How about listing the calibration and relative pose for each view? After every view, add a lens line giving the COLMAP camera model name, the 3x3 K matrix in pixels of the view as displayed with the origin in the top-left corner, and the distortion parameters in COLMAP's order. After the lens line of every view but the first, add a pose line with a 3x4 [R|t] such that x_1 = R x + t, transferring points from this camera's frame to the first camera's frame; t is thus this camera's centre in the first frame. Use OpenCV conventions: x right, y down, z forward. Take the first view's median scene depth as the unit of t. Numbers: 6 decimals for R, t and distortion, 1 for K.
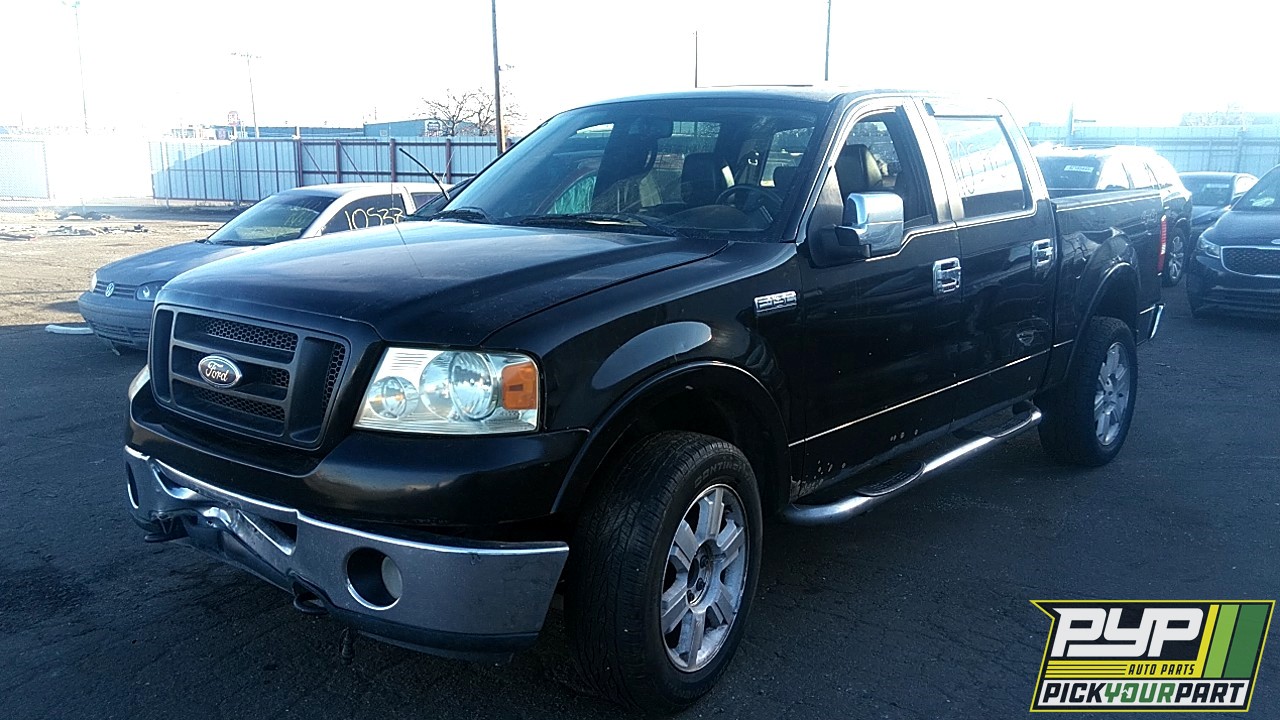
lens RADIAL K [[1080.9, 0, 640.0], [0, 1080.9, 360.0], [0, 0, 1]] dist [0.099935, -0.163834]
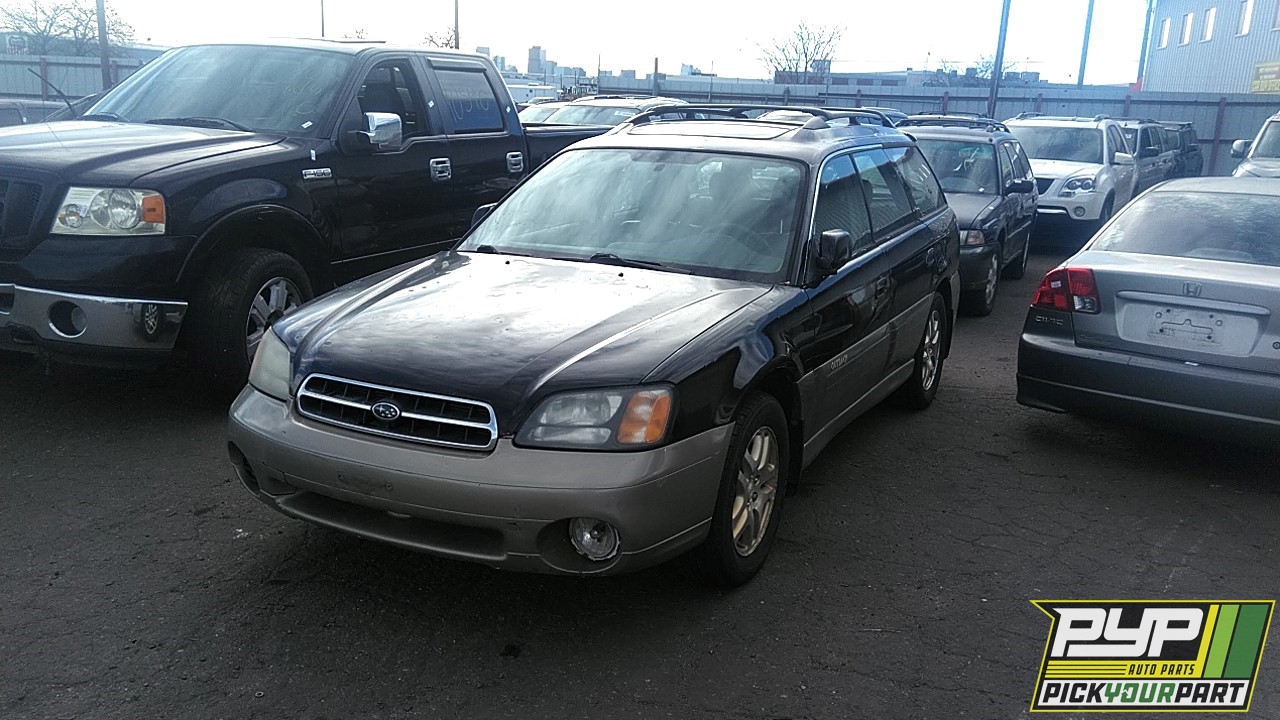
lens RADIAL K [[1080.9, 0, 640.0], [0, 1080.9, 360.0], [0, 0, 1]] dist [0.099935, -0.163834]
pose [[0.948966, -0.034440, 0.313493, 0.060944], [0.017968, 0.998309, 0.055283, 0.153467], [-0.314867, -0.046829, 0.947980, -0.796168]]
